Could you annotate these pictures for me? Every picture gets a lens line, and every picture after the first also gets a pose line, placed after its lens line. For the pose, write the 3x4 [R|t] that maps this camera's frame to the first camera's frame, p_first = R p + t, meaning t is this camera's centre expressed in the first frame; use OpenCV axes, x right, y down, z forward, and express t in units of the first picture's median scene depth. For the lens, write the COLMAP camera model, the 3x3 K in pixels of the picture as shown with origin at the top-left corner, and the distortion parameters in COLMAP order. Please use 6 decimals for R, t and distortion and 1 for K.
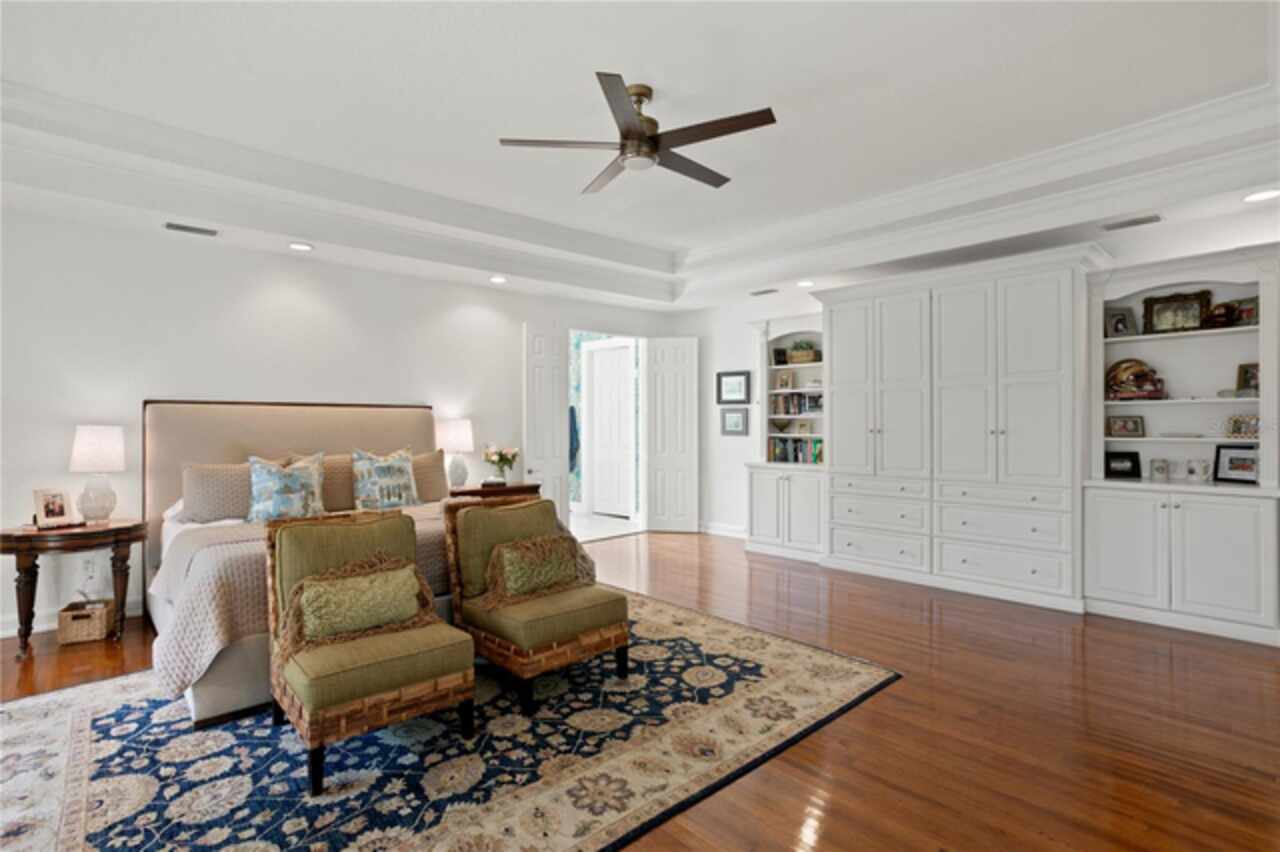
lens RADIAL K [[618.2, 0, 640.0], [0, 618.2, 426.0], [0, 0, 1]] dist [-0.020724, 0.000874]
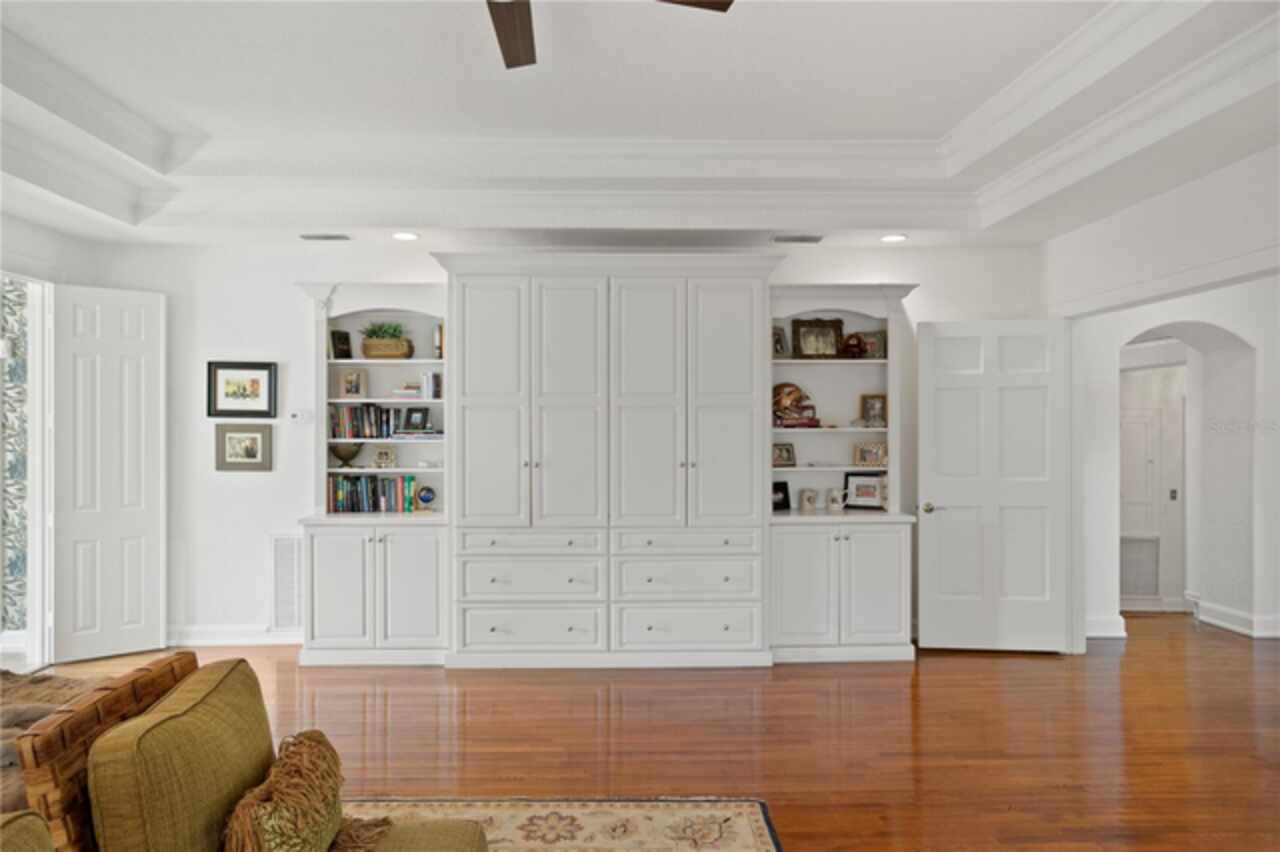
lens RADIAL K [[848.0, 0, 637.3], [0, 848.0, 432.4], [0, 0, 1]] dist [-0.031090, 0.001648]
pose [[0.655822, 0.001460, 0.754914, -0.330807], [-0.000142, 0.999998, -0.001811, -0.032152], [-0.754915, 0.001080, 0.655822, 0.321742]]
